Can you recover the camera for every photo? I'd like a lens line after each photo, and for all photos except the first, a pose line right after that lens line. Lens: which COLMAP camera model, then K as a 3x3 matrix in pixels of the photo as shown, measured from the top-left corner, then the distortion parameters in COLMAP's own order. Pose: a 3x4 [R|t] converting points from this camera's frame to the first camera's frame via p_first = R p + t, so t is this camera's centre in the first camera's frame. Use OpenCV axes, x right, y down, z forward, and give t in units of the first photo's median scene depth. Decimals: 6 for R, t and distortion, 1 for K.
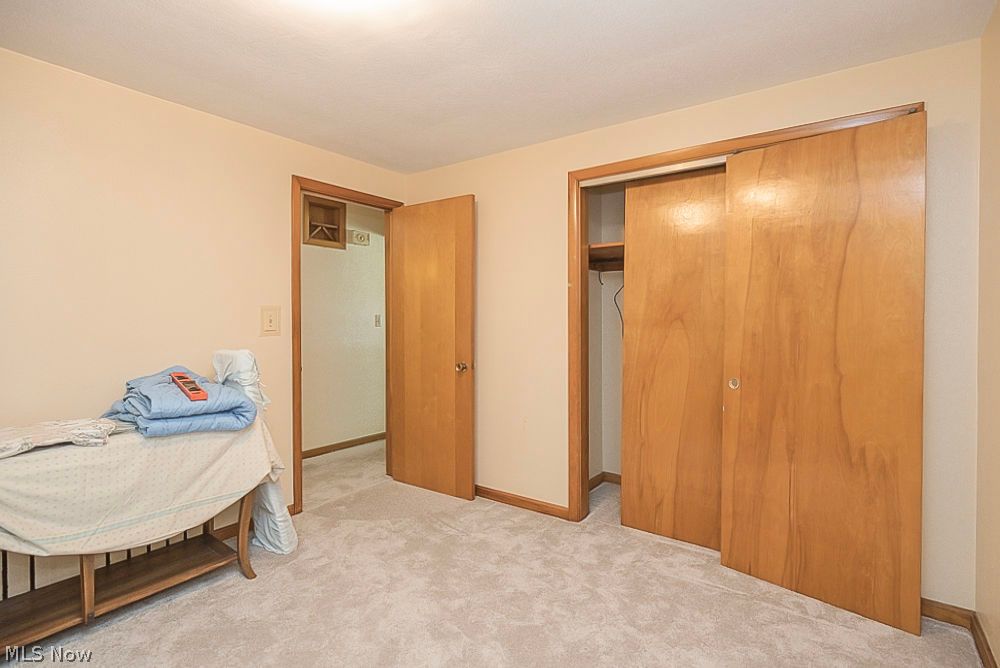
lens RADIAL K [[479.3, 0, 517.6], [0, 479.3, 330.3], [0, 0, 1]] dist [0.000210, -0.000257]
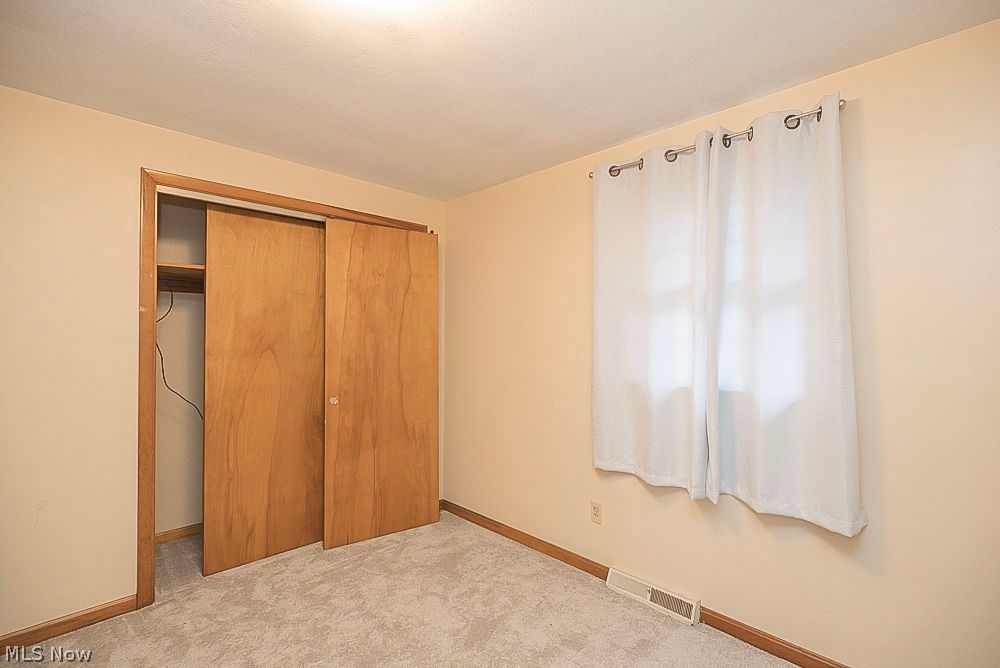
lens RADIAL K [[479.3, 0, 517.6], [0, 479.3, 330.3], [0, 0, 1]] dist [0.000210, -0.000257]
pose [[0.156811, 0.002046, 0.987626, -0.746289], [0.013080, 0.999906, -0.004148, -0.063191], [-0.987542, 0.013568, 0.156770, 0.333624]]
